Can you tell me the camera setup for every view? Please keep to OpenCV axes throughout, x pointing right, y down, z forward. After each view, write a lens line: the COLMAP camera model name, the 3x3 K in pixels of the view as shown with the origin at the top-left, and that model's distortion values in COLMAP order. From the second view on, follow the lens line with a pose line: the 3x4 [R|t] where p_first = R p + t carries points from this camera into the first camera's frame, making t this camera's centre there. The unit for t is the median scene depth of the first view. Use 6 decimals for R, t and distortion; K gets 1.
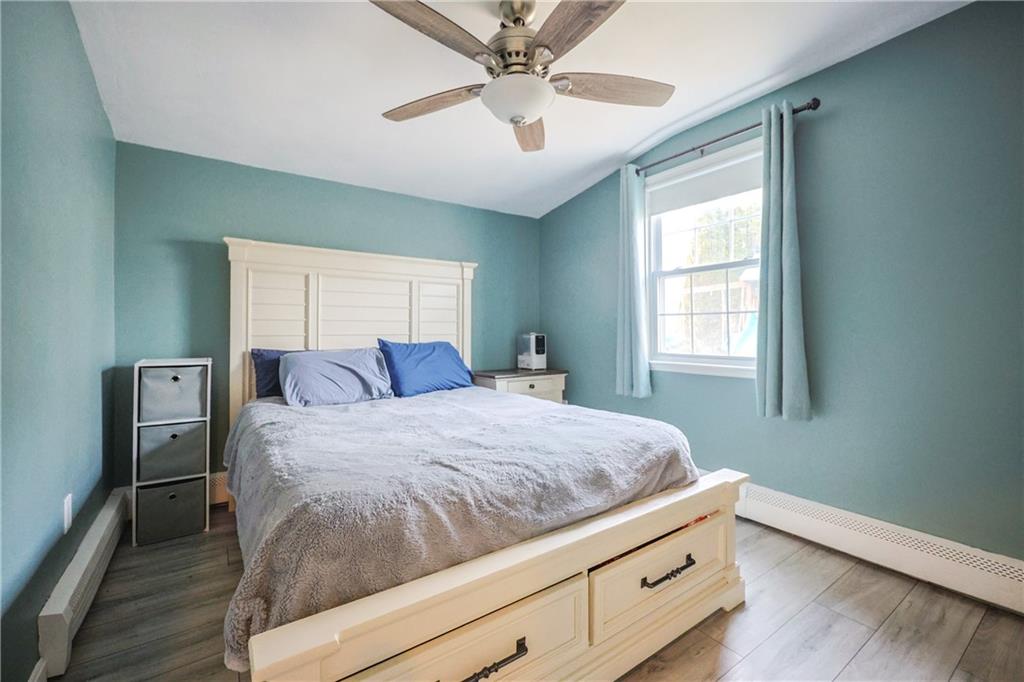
lens RADIAL K [[430.5, 0, 512.1], [0, 430.5, 361.4], [0, 0, 1]] dist [-0.050165, 0.000087]
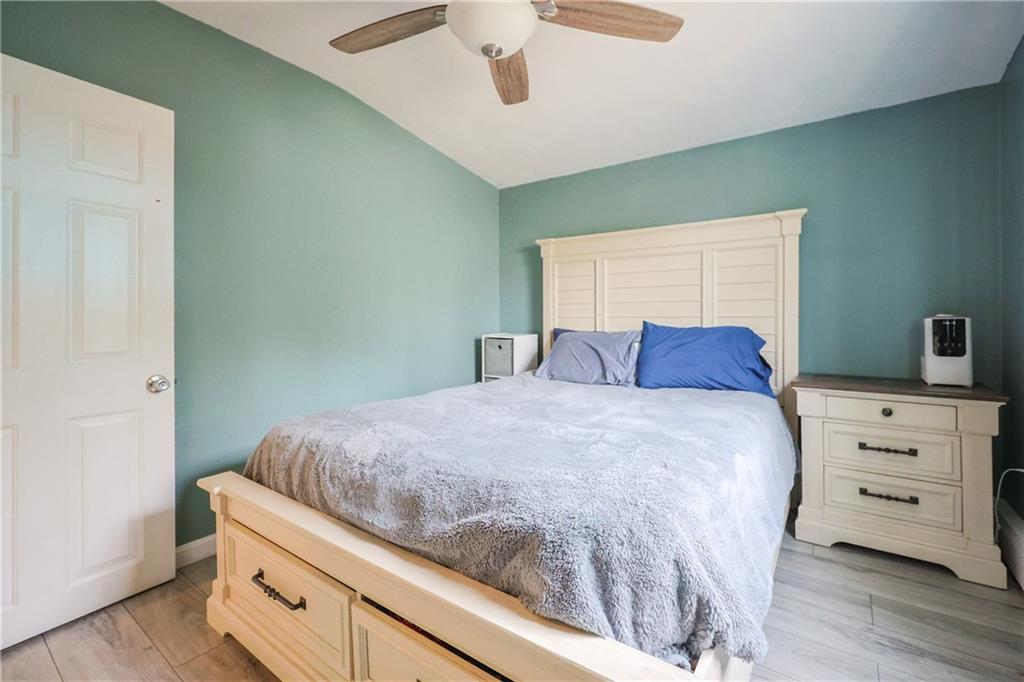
lens RADIAL K [[435.7, 0, 509.5], [0, 435.7, 334.1], [0, 0, 1]] dist [0.001525, -0.000010]
pose [[0.332832, 0.039114, -0.942174, 0.504539], [-0.059041, 0.998043, 0.020577, -0.029857], [0.941136, 0.048778, 0.334491, 0.451628]]
